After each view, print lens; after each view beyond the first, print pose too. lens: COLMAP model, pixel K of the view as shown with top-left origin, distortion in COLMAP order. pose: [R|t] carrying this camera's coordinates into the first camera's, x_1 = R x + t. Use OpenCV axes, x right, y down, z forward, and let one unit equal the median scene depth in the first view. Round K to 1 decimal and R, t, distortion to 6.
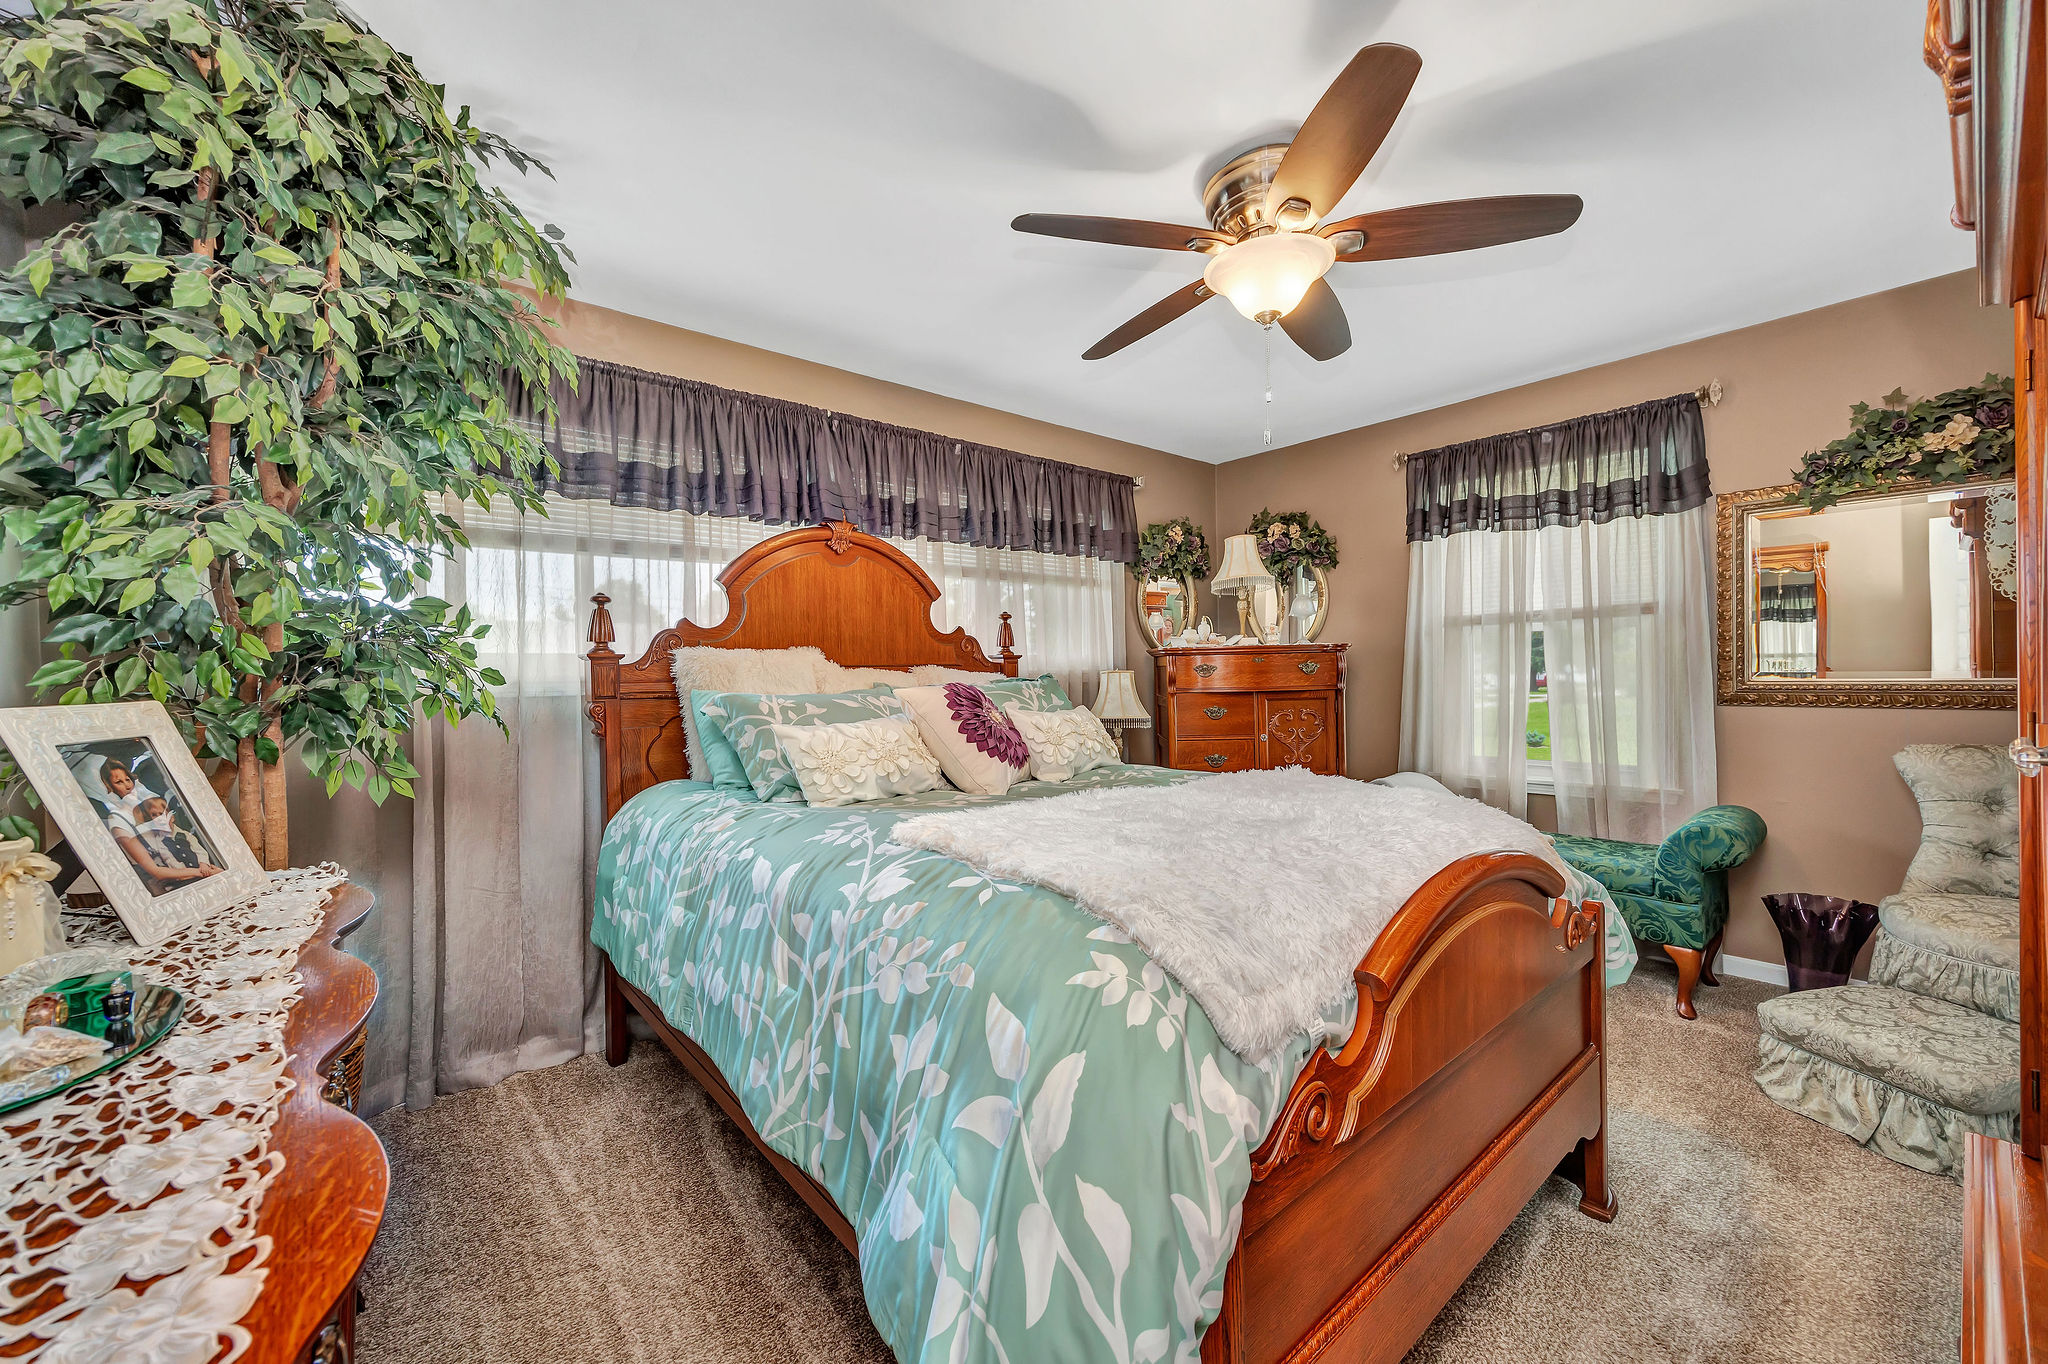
lens RADIAL K [[793.9, 0, 1026.8], [0, 793.9, 673.5], [0, 0, 1]] dist [-0.000043, 0.000003]
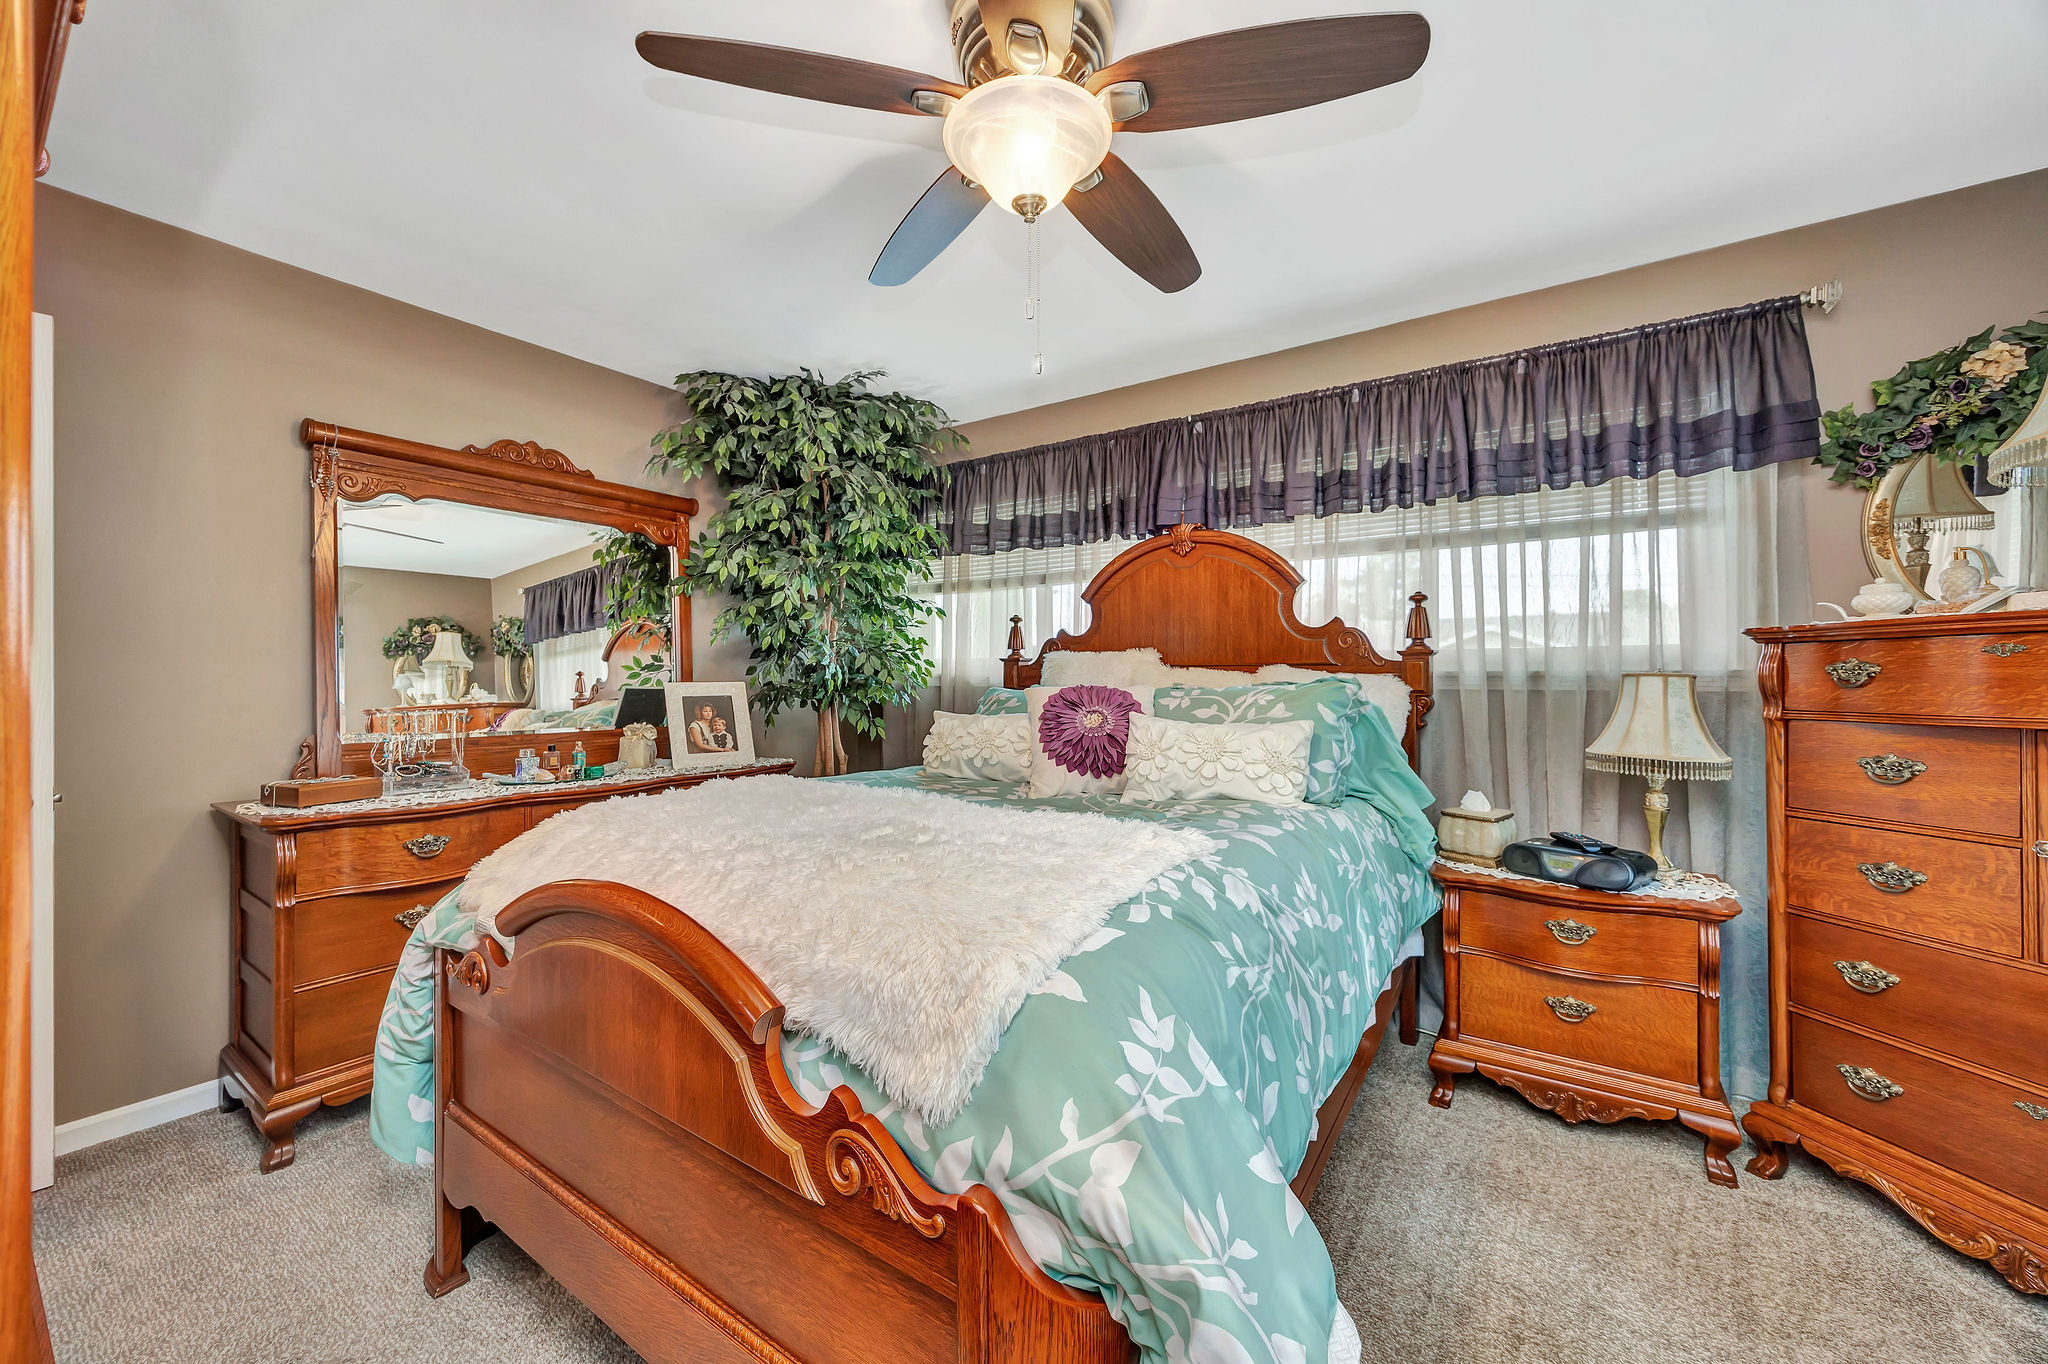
lens RADIAL K [[793.9, 0, 1027.0], [0, 793.9, 678.8], [0, 0, 1]] dist [-0.000043, 0.000003]
pose [[0.259150, 0.019953, -0.965631, 0.642378], [-0.005016, 0.999801, 0.019313, -0.010754], [0.965824, -0.000161, 0.259199, 0.499198]]
